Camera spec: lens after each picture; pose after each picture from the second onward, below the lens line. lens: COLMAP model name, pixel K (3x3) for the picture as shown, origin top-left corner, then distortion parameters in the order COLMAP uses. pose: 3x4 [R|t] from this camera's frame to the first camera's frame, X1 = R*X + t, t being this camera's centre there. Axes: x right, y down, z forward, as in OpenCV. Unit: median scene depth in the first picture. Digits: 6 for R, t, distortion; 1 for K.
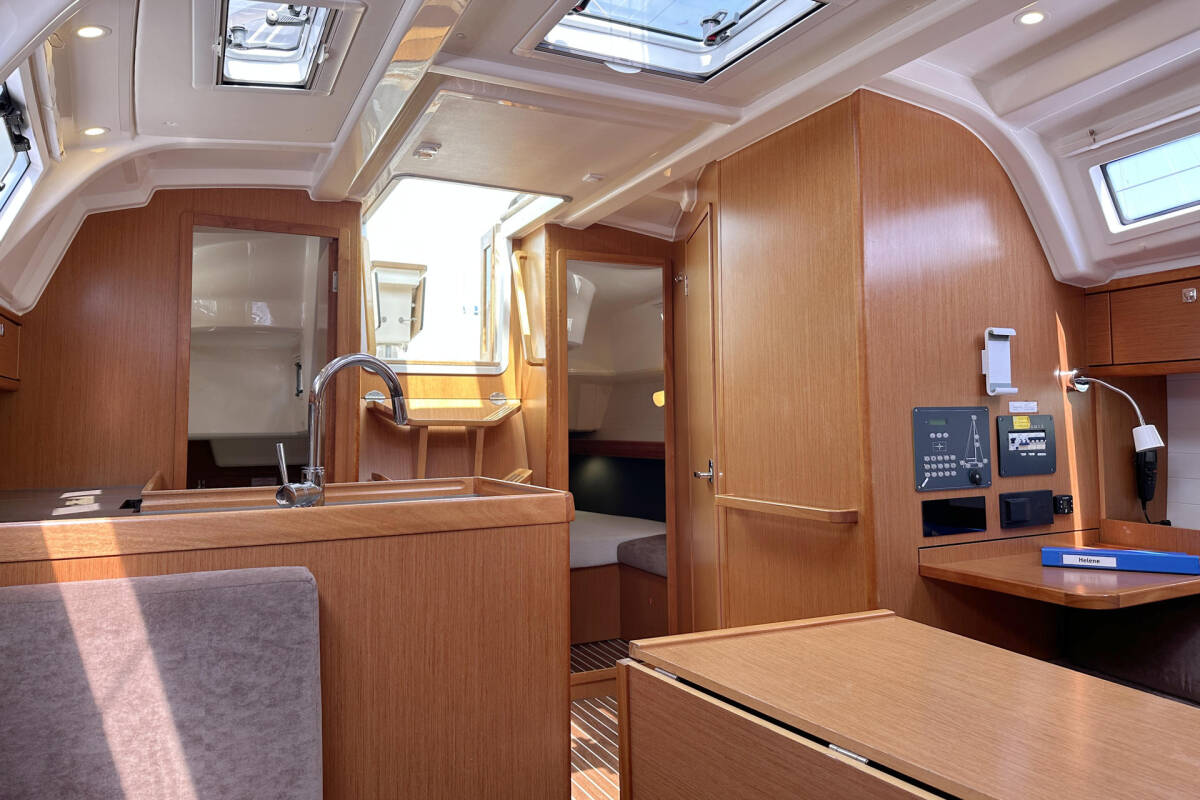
lens RADIAL K [[844.0, 0, 606.0], [0, 844.0, 366.5], [0, 0, 1]] dist [0.022309, -0.030230]
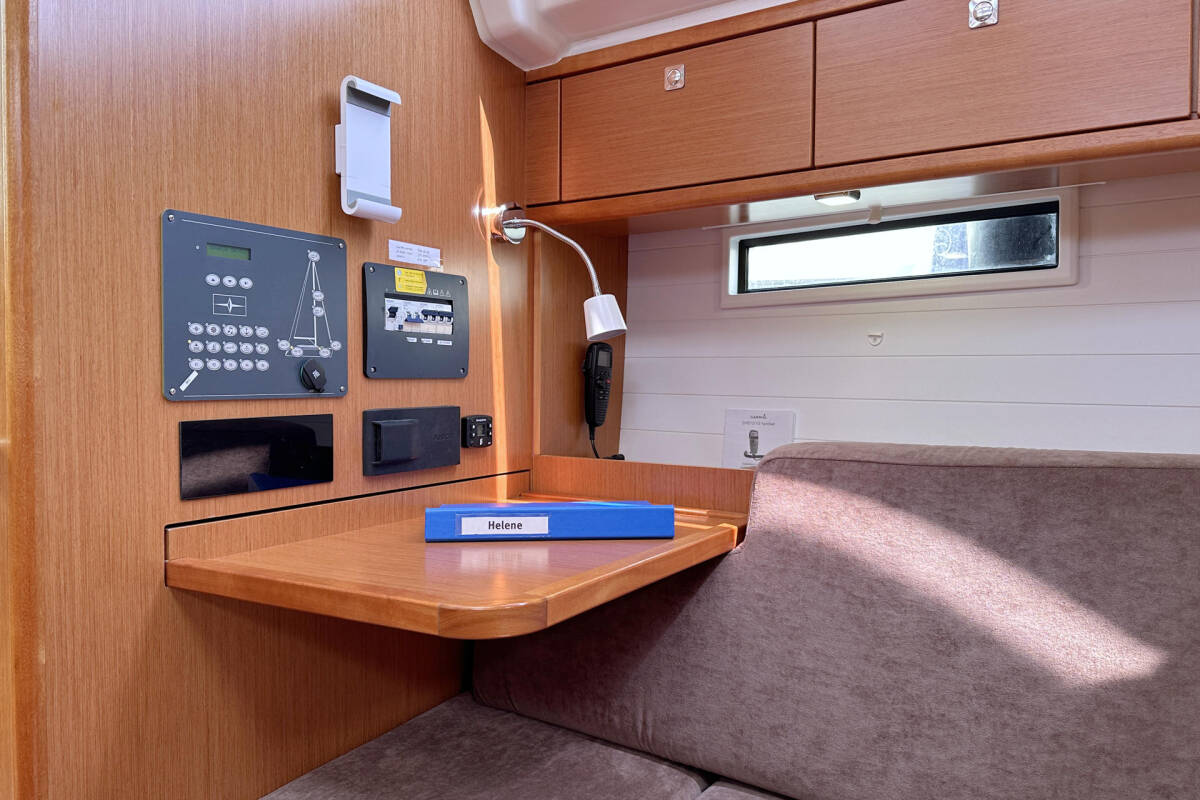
lens RADIAL K [[918.5, 0, 600.0], [0, 918.5, 400.0], [0, 0, 1]] dist [0.154454, -0.325605]
pose [[0.836177, 0.001333, 0.548457, 0.277103], [-0.047410, 0.996430, 0.069860, 0.098392], [-0.546406, -0.084418, 0.833255, 0.449966]]
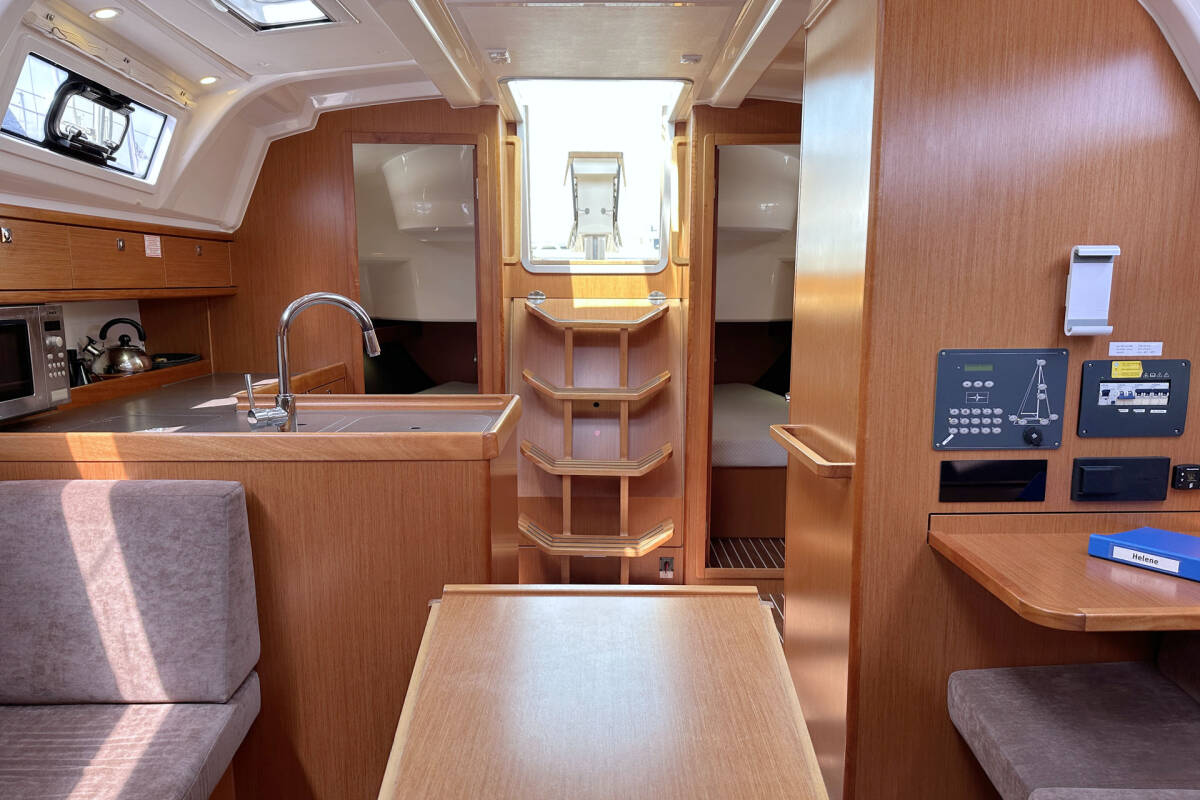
lens RADIAL K [[841.7, 0, 596.6], [0, 841.7, 423.0], [0, 0, 1]] dist [0.043381, -0.064476]
pose [[0.900797, 0.080385, -0.426735, 0.404465], [0.019935, 0.974025, 0.225560, -0.071309], [0.433782, -0.211691, 0.875797, 0.117906]]
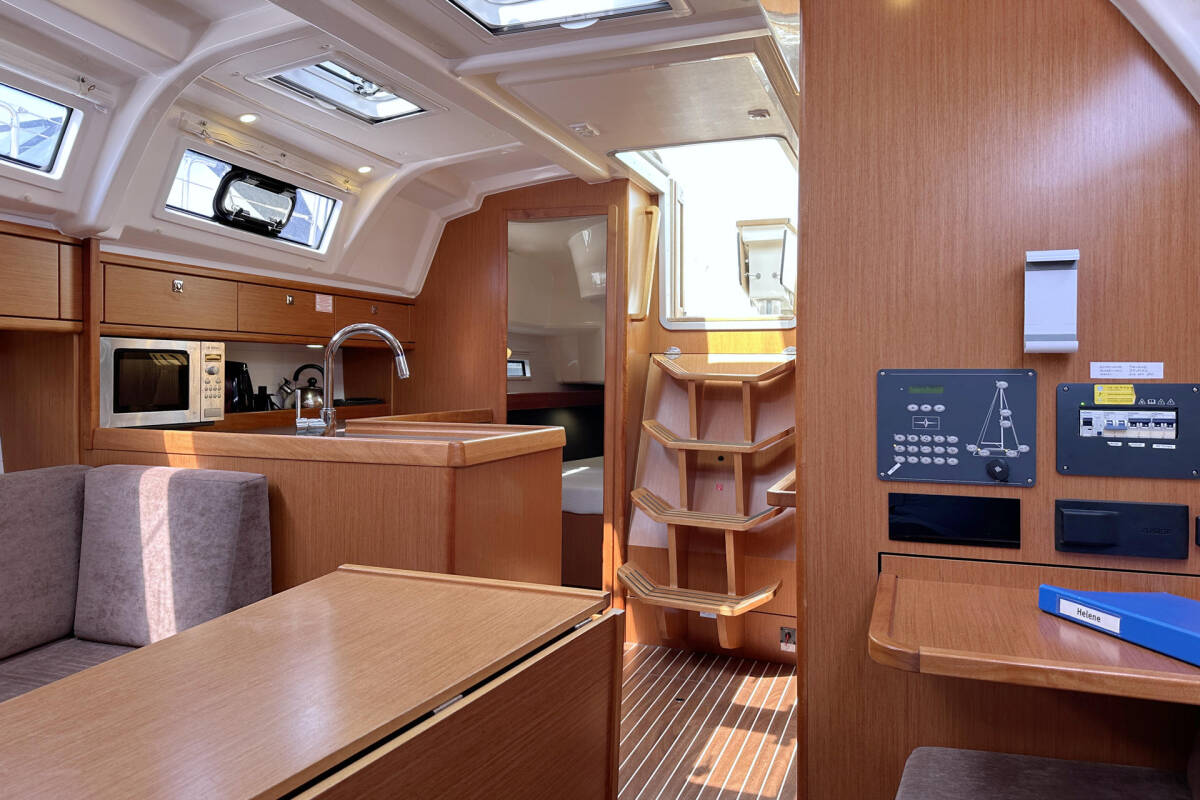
lens RADIAL K [[840.2, 0, 600.7], [0, 840.2, 381.6], [0, 0, 1]] dist [0.060282, -0.094050]
pose [[0.685917, 0.023741, -0.727292, 0.716064], [0.032750, 0.997448, 0.063446, 0.003001], [0.726942, -0.067337, 0.683389, 0.289717]]
